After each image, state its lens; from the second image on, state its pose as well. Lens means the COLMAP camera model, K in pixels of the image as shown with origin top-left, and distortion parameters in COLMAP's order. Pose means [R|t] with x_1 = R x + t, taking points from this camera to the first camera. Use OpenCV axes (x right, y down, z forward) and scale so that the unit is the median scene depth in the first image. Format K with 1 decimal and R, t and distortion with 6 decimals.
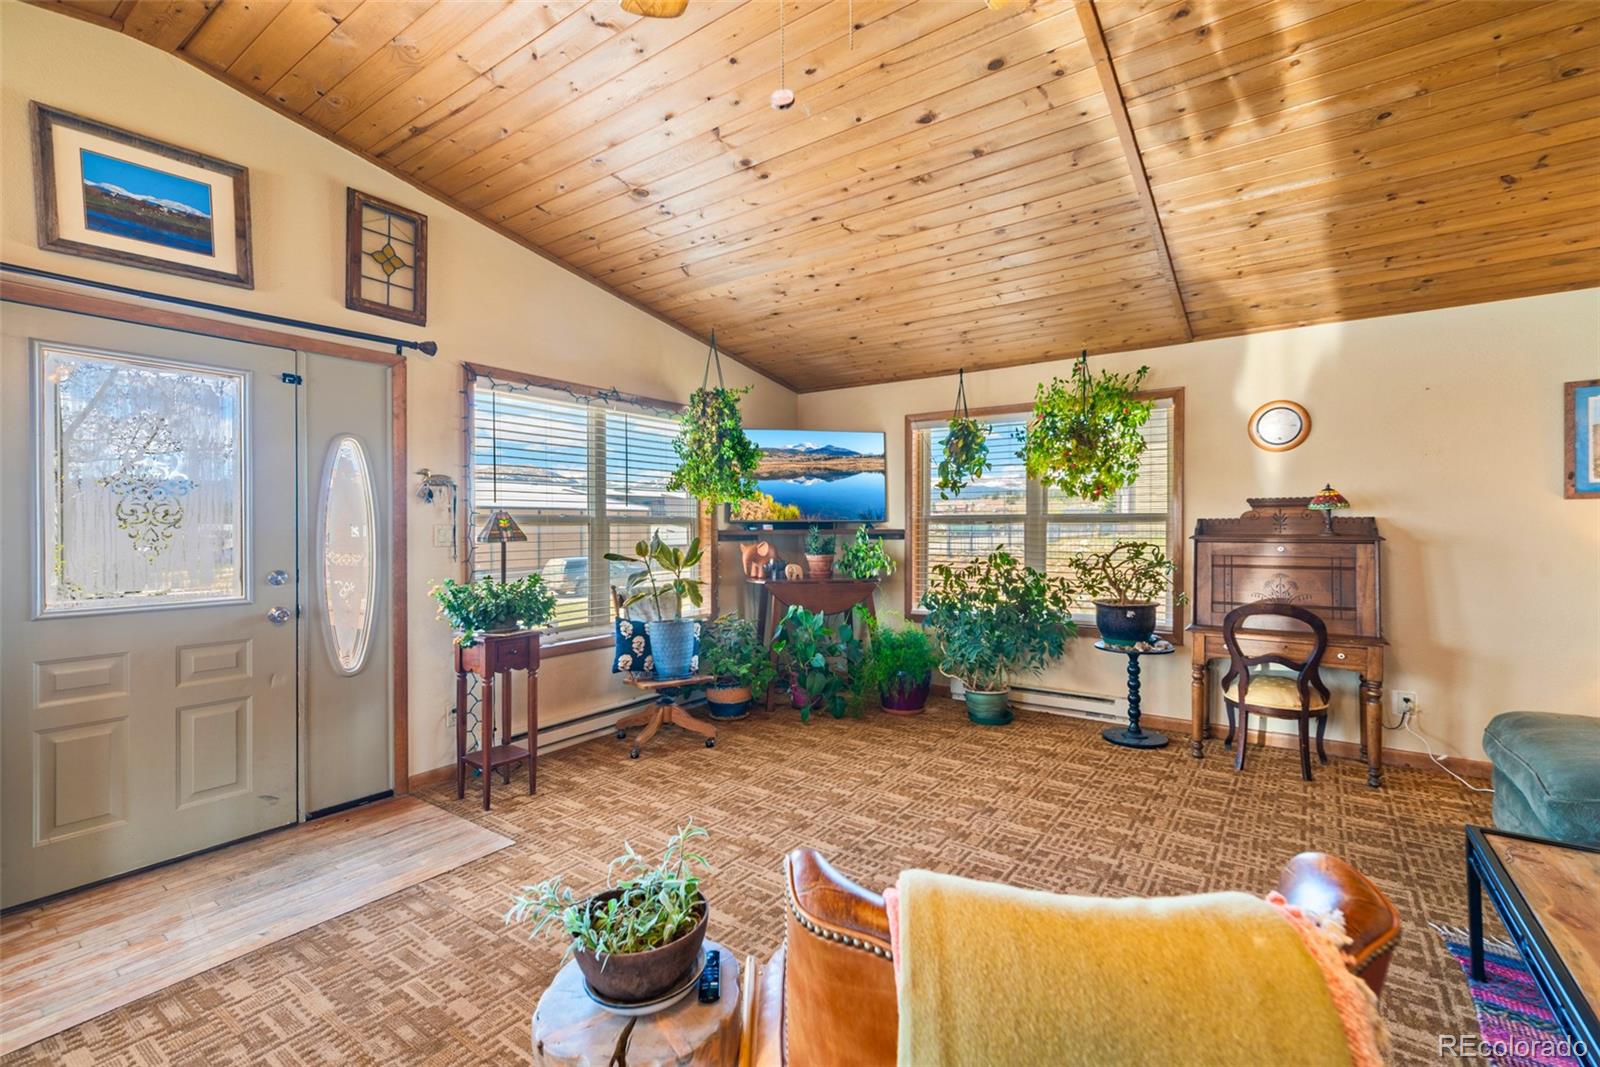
lens RADIAL K [[694.4, 0, 804.6], [0, 694.4, 528.3], [0, 0, 1]] dist [0.004620, 0.001634]
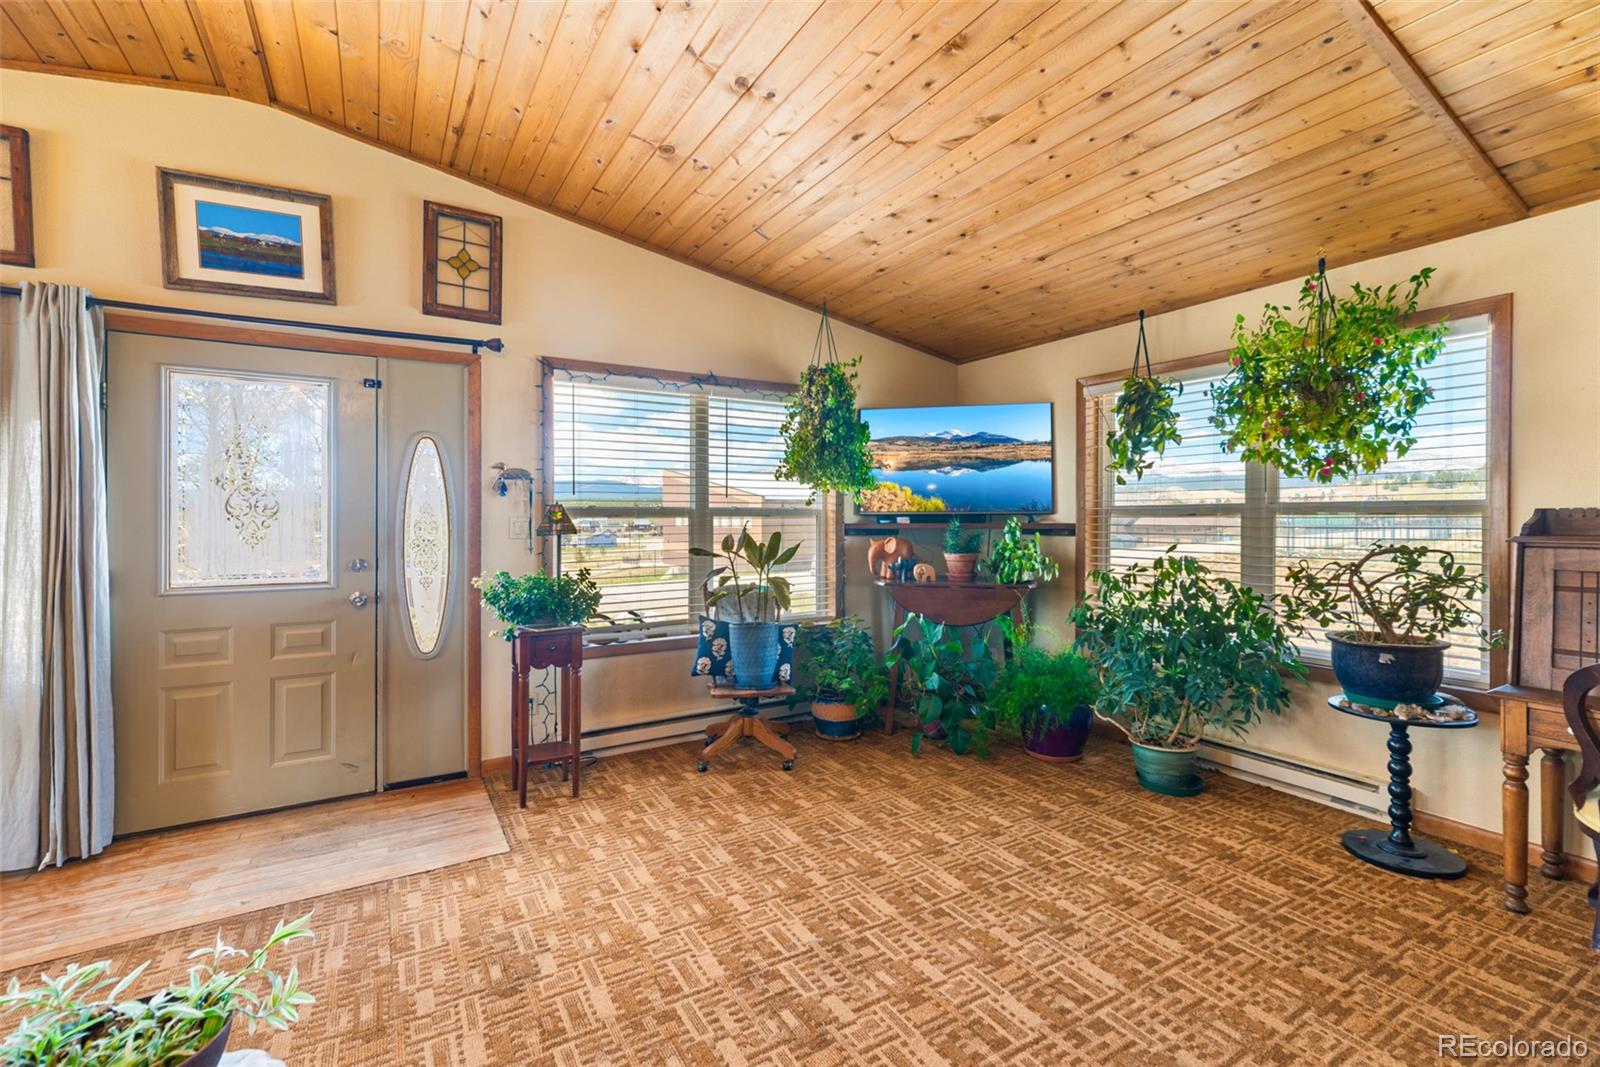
lens RADIAL K [[694.4, 0, 802.5], [0, 694.4, 518.9], [0, 0, 1]] dist [0.004620, 0.001634]
pose [[0.916679, 0.001837, -0.399620, 0.276362], [-0.003120, 0.999992, -0.002559, -0.001607], [0.399612, 0.003593, 0.916678, 0.235335]]
